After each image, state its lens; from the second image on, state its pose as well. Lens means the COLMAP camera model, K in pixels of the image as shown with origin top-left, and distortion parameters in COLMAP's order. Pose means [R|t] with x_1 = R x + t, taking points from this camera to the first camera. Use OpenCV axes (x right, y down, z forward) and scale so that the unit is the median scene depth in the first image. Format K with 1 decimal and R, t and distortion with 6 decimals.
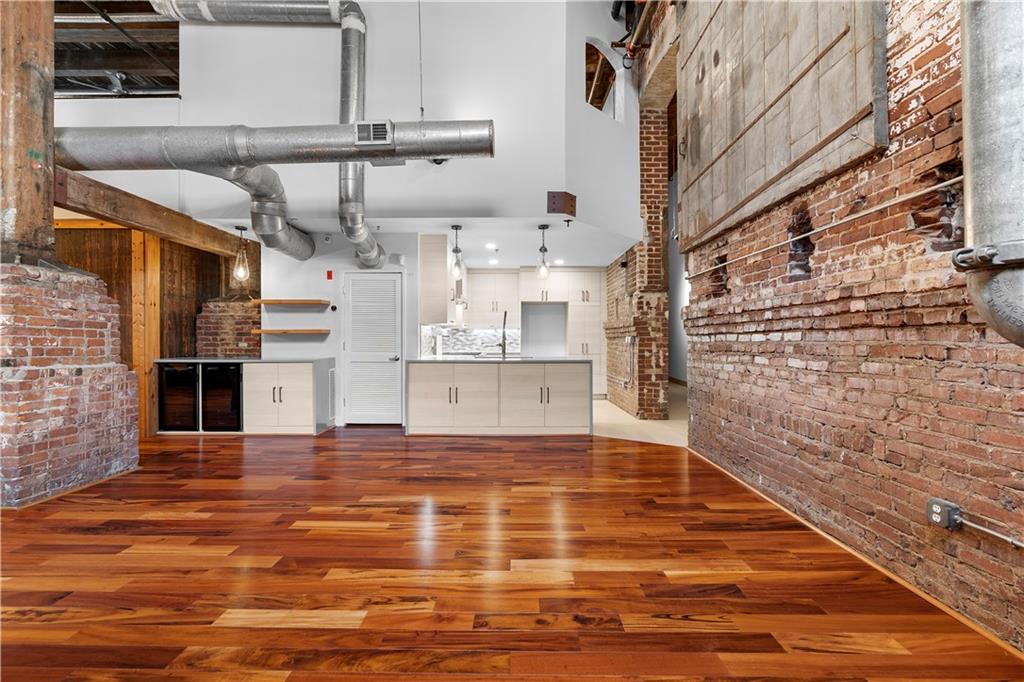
lens RADIAL K [[464.2, 0, 509.8], [0, 464.2, 342.5], [0, 0, 1]] dist [-0.011930, 0.005559]
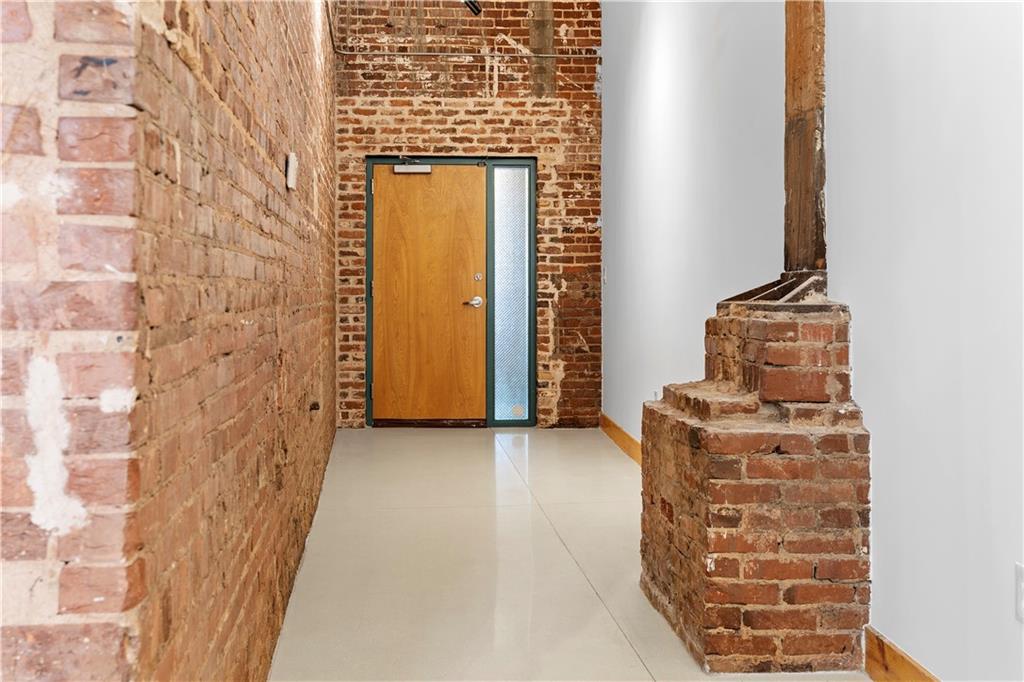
lens RADIAL K [[1013.1, 0, 502.3], [0, 1013.1, 288.5], [0, 0, 1]] dist [0.019658, 0.000000]
pose [[0.991301, 0.000330, 0.131616, 0.469954], [0.001229, 0.999930, -0.011760, 0.006797], [-0.131611, 0.011820, 0.991231, 0.961749]]
